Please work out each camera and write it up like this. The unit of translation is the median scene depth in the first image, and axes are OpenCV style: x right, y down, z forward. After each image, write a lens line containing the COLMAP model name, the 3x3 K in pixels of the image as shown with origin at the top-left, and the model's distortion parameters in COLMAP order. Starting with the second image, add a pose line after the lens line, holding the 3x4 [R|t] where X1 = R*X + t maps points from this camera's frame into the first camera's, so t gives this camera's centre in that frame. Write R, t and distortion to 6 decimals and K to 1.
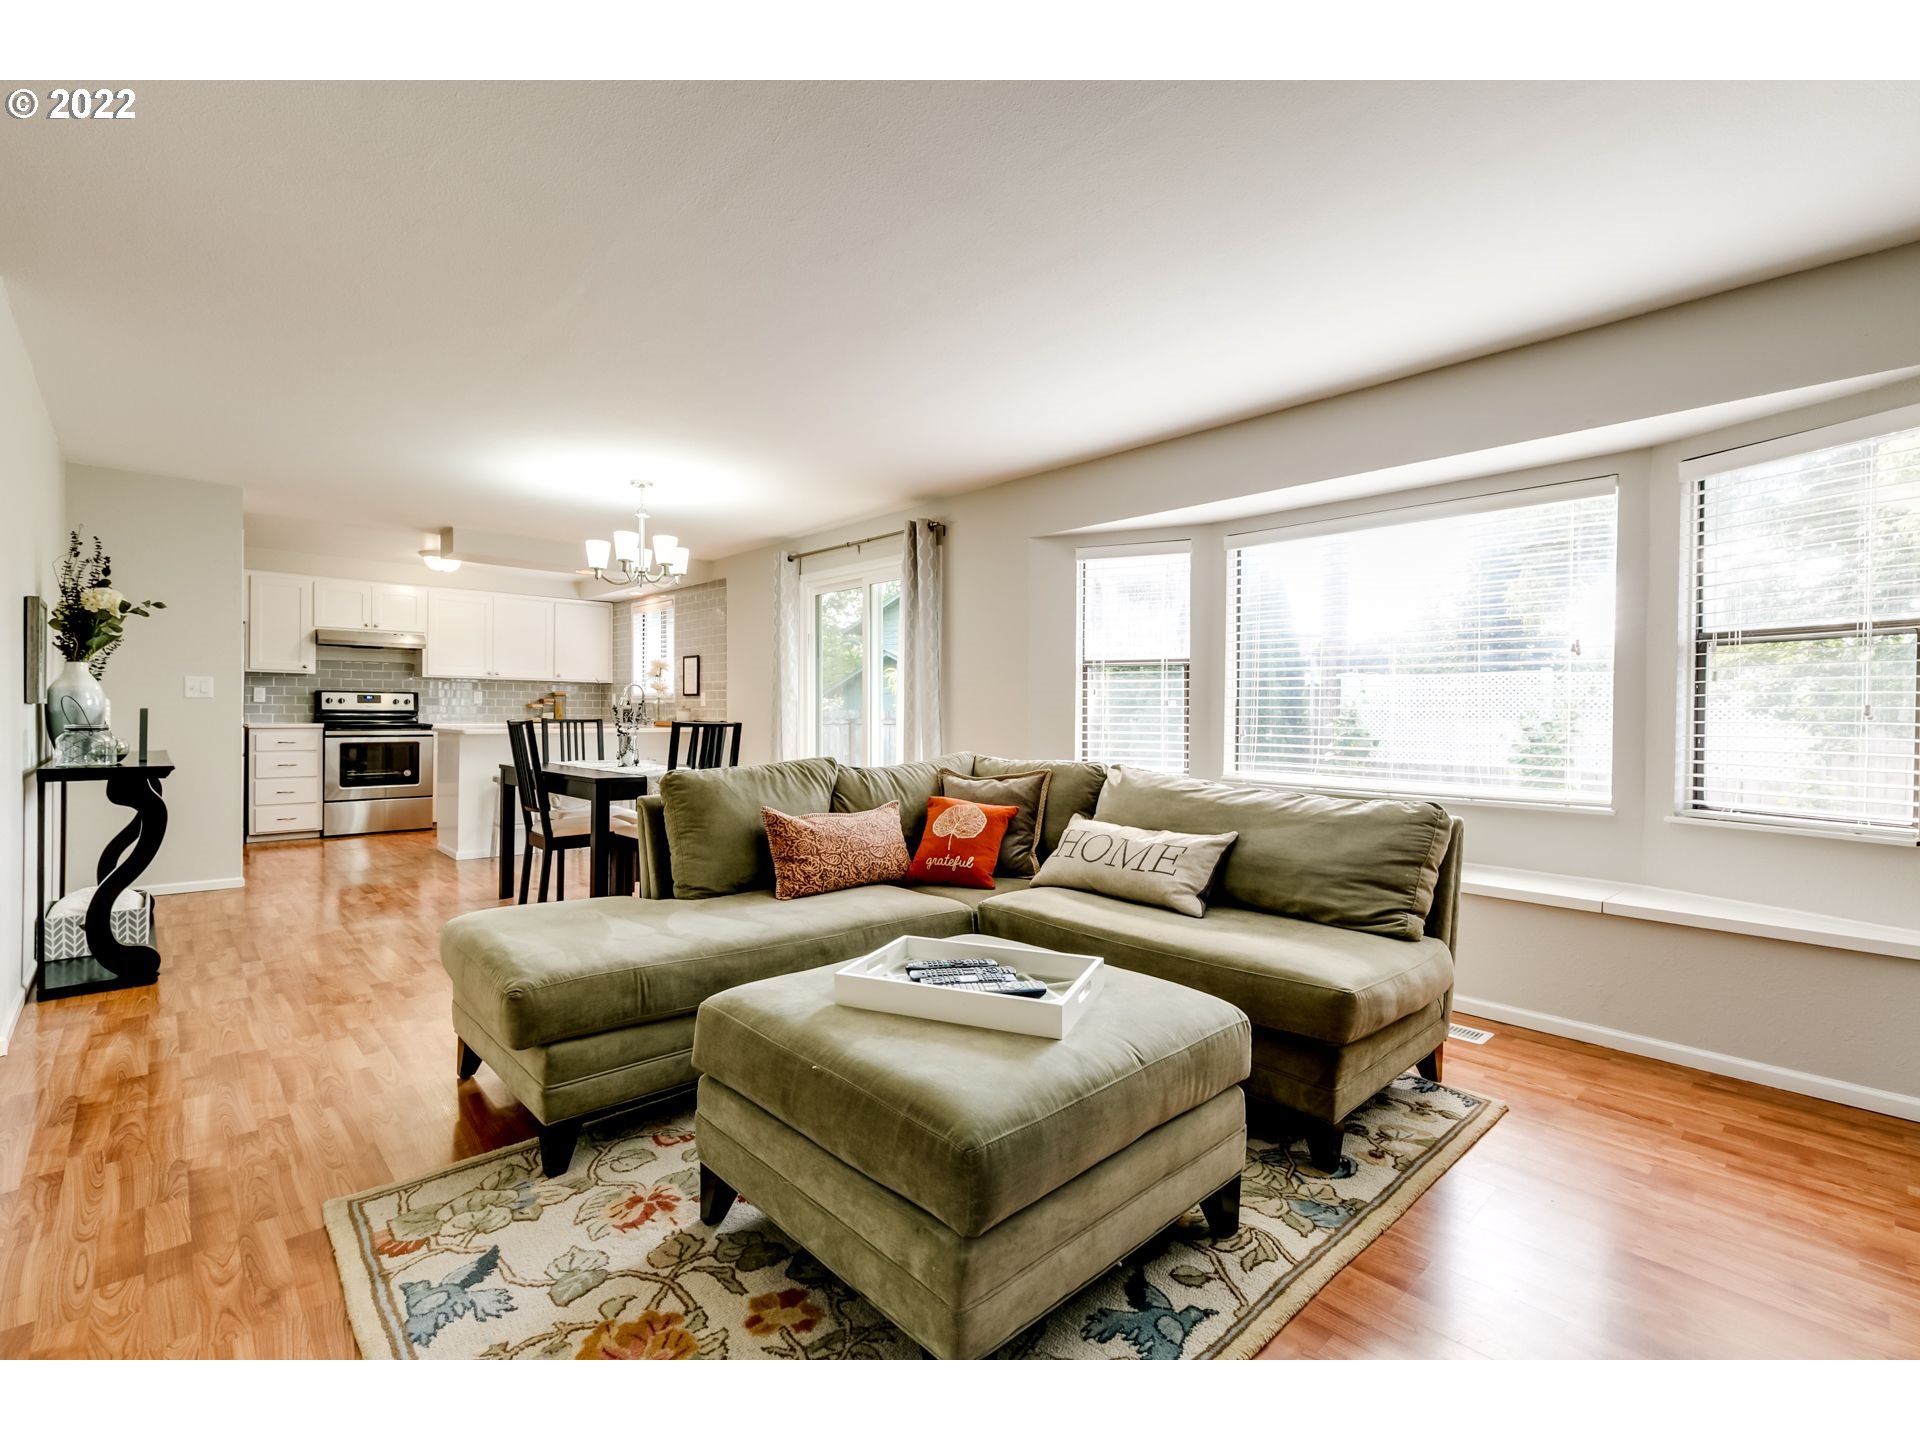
lens RADIAL K [[861.7, 0, 956.4], [0, 861.7, 717.6], [0, 0, 1]] dist [0.005231, -0.001530]
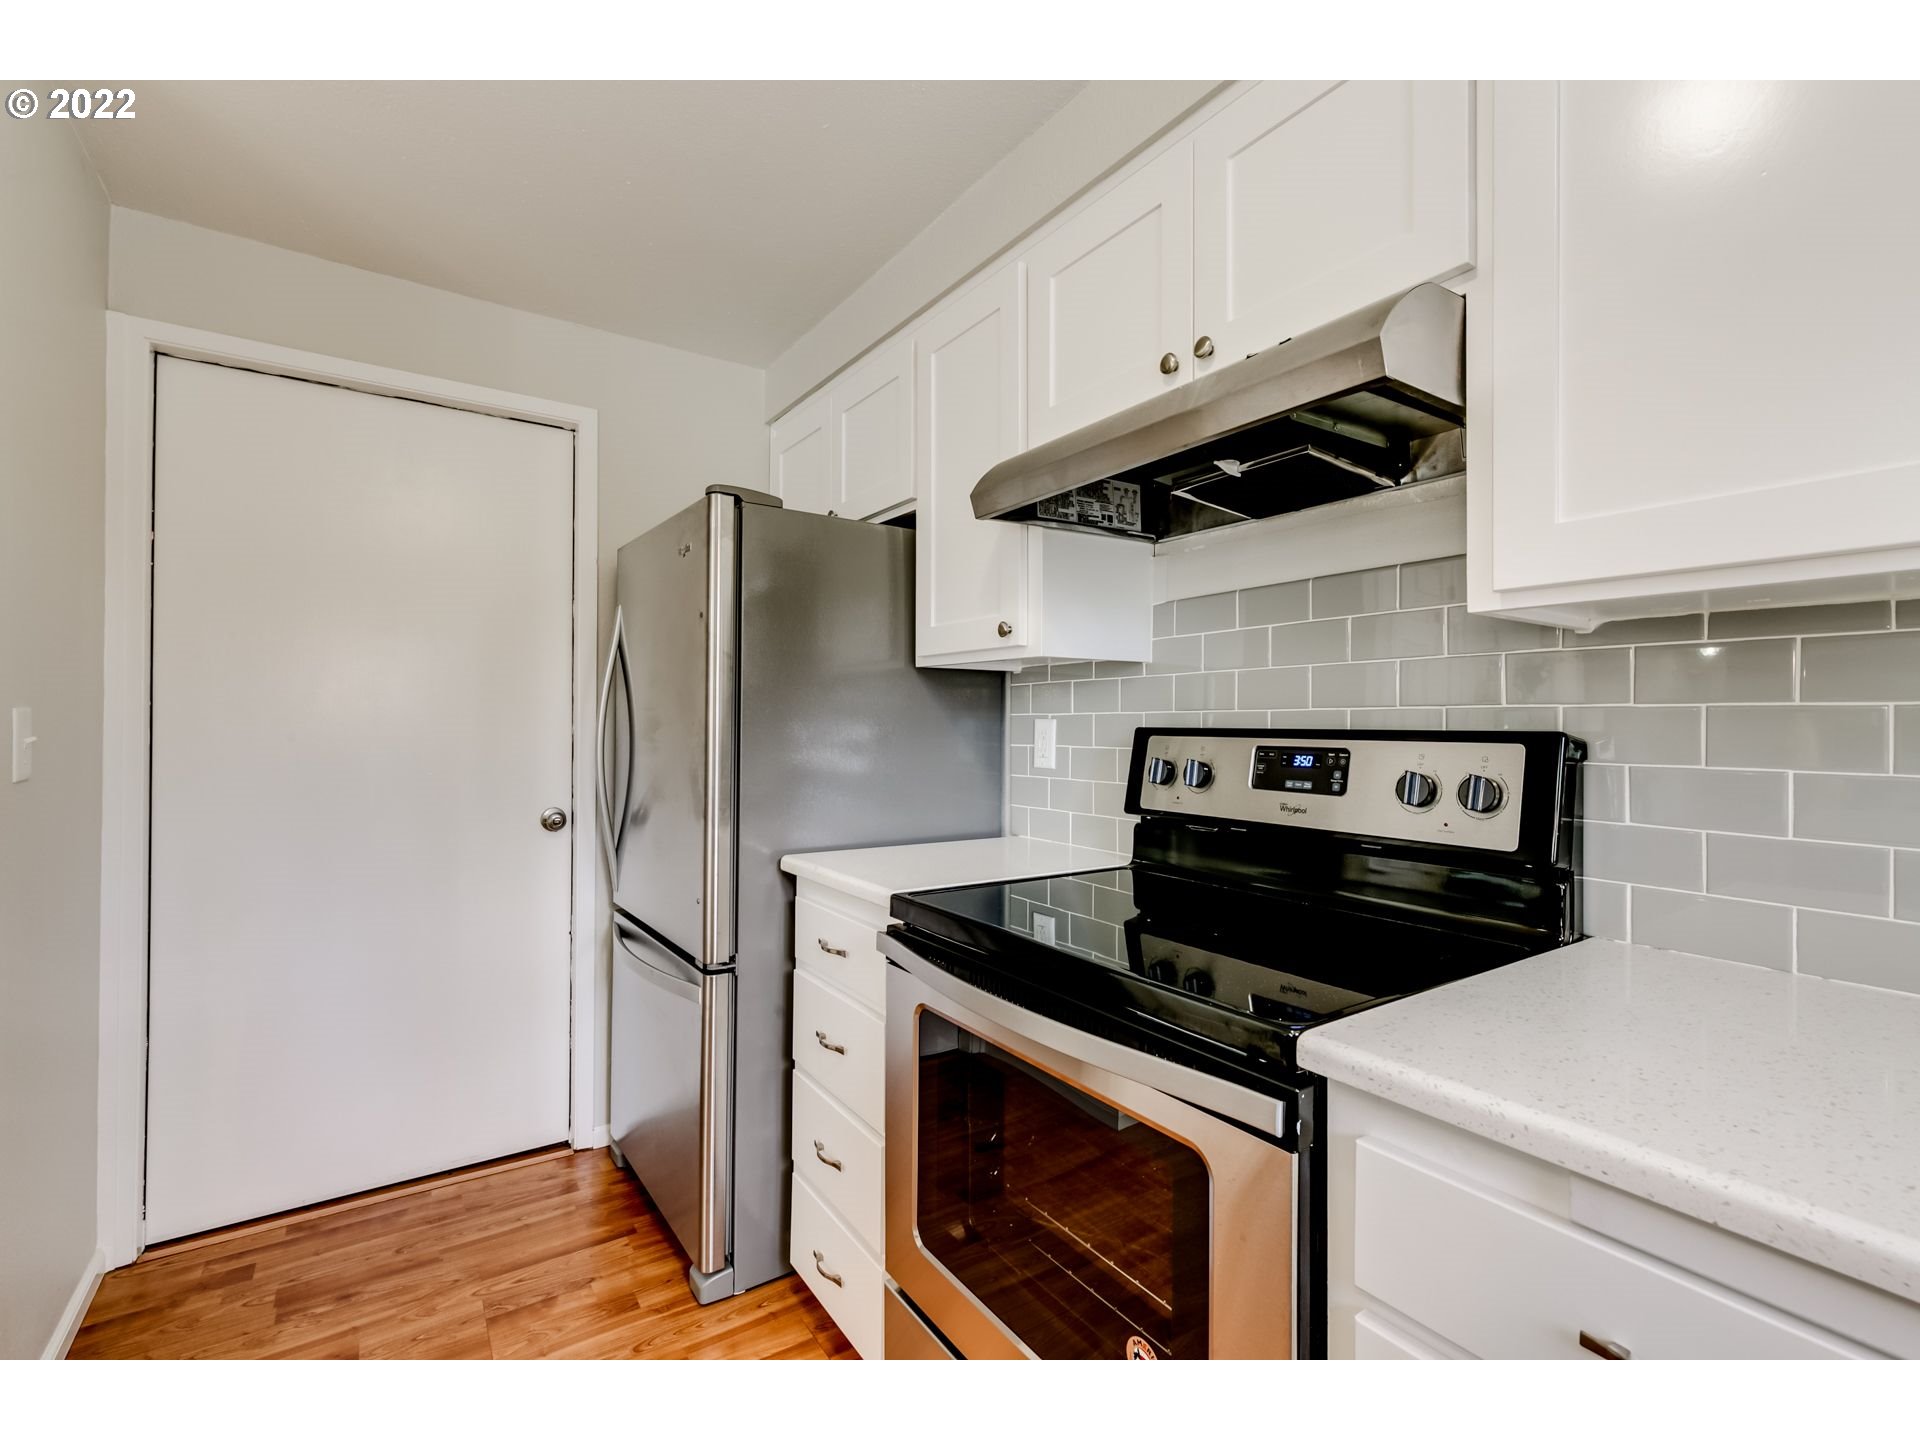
lens RADIAL K [[861.7, 0, 946.5], [0, 861.7, 728.5], [0, 0, 1]] dist [0.005231, -0.001530]
pose [[-0.160110, -0.003569, -0.987093, -0.481113], [-0.011066, 0.999937, -0.001820, -0.029078], [0.987037, 0.010632, -0.160140, 0.949560]]
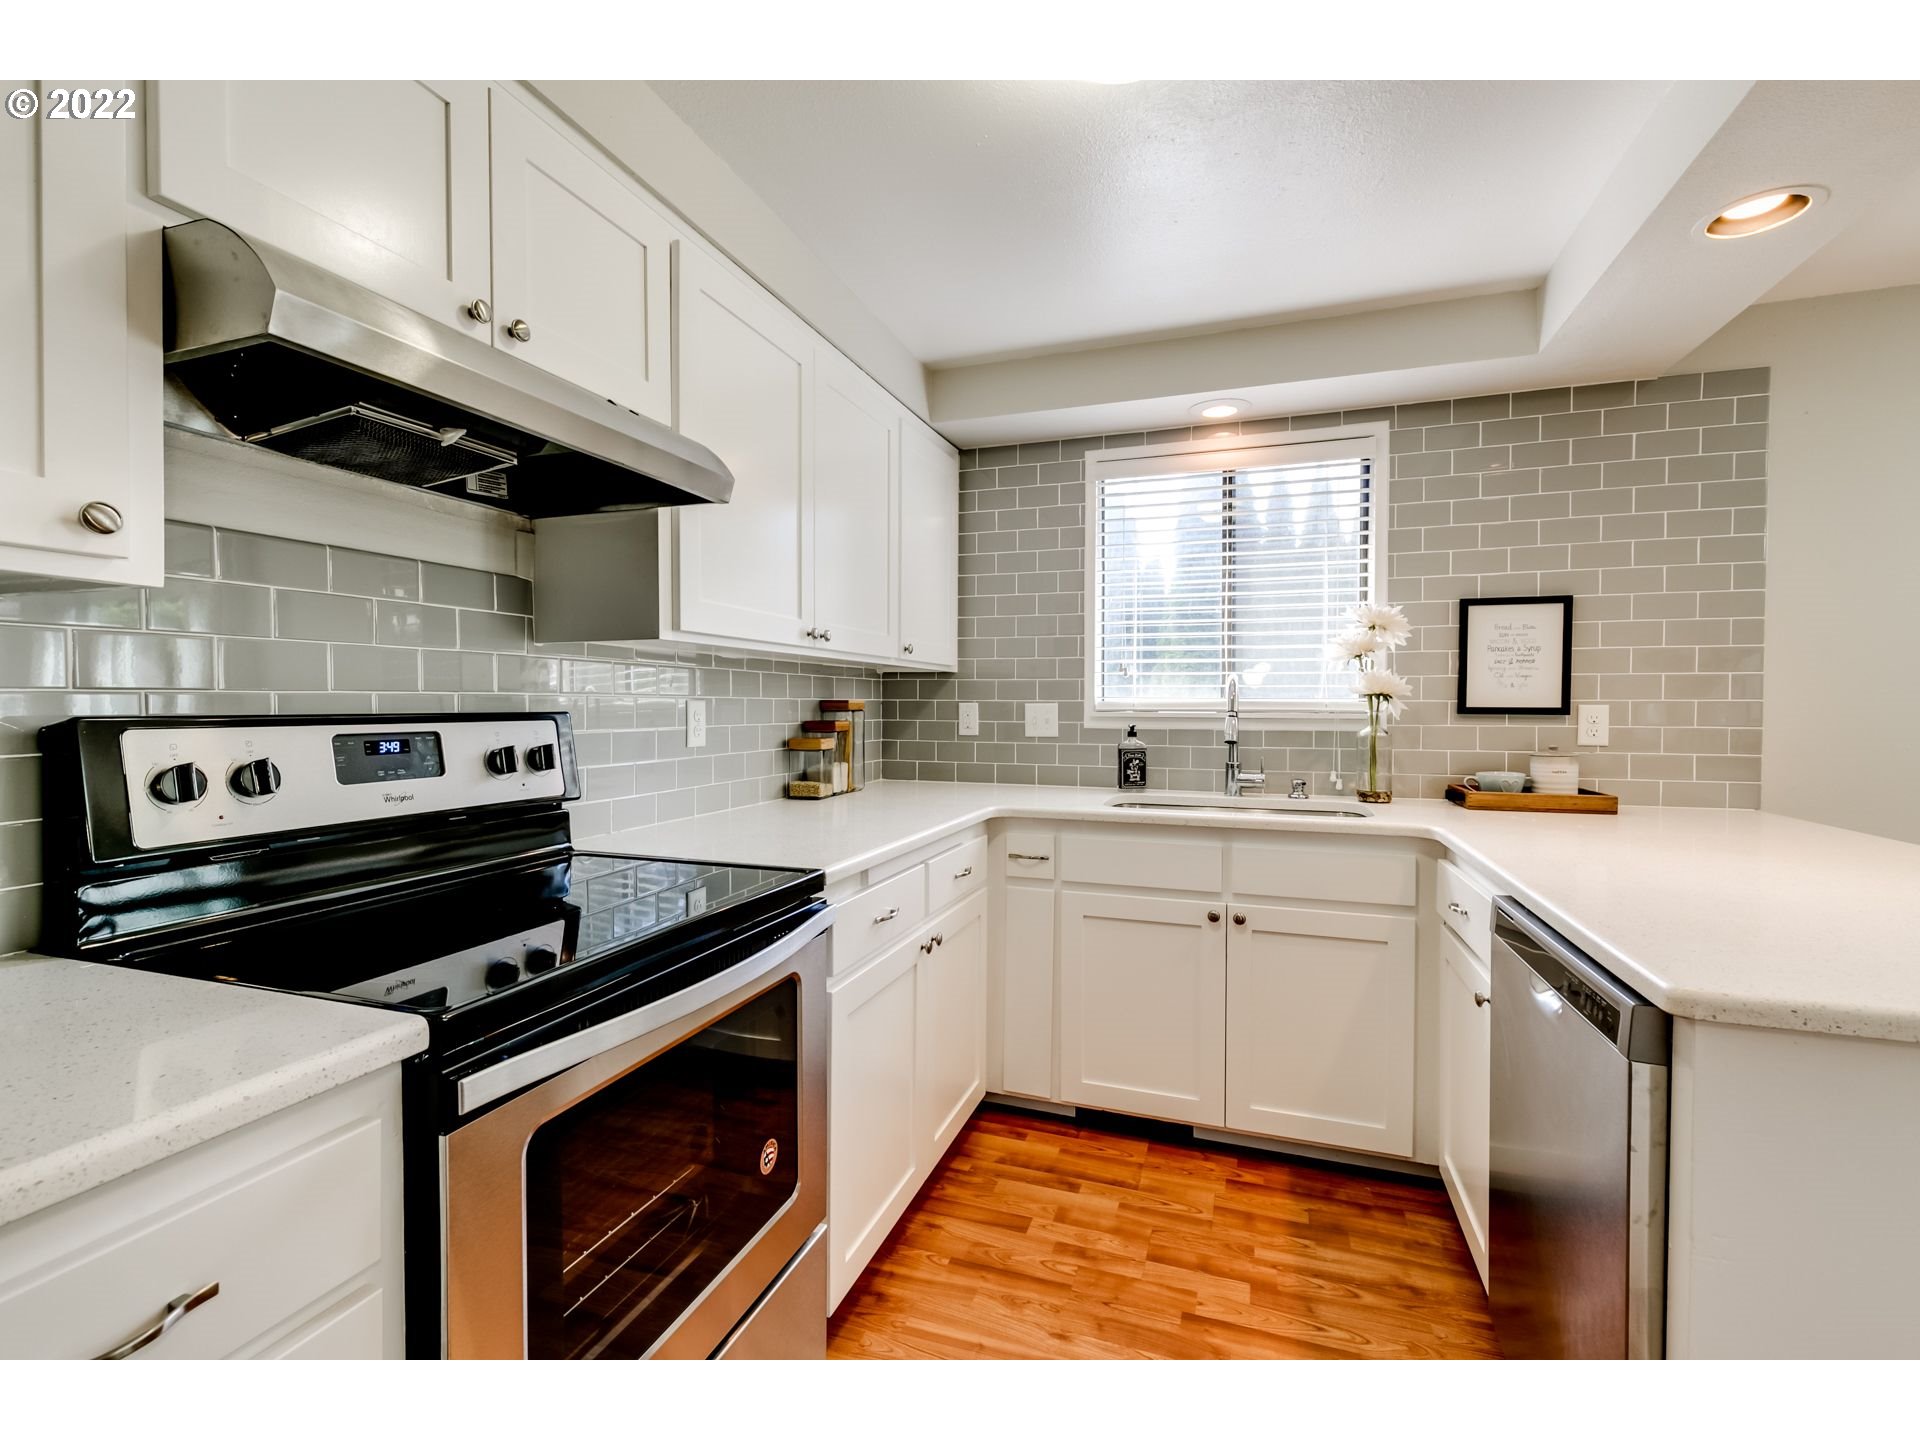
lens RADIAL K [[861.7, 0, 959.3], [0, 861.7, 727.6], [0, 0, 1]] dist [0.005231, -0.001530]
pose [[0.880761, -0.021929, 0.473052, -0.658361], [0.010020, 0.999567, 0.027681, -0.030876], [-0.473454, -0.019641, 0.880599, 0.785057]]
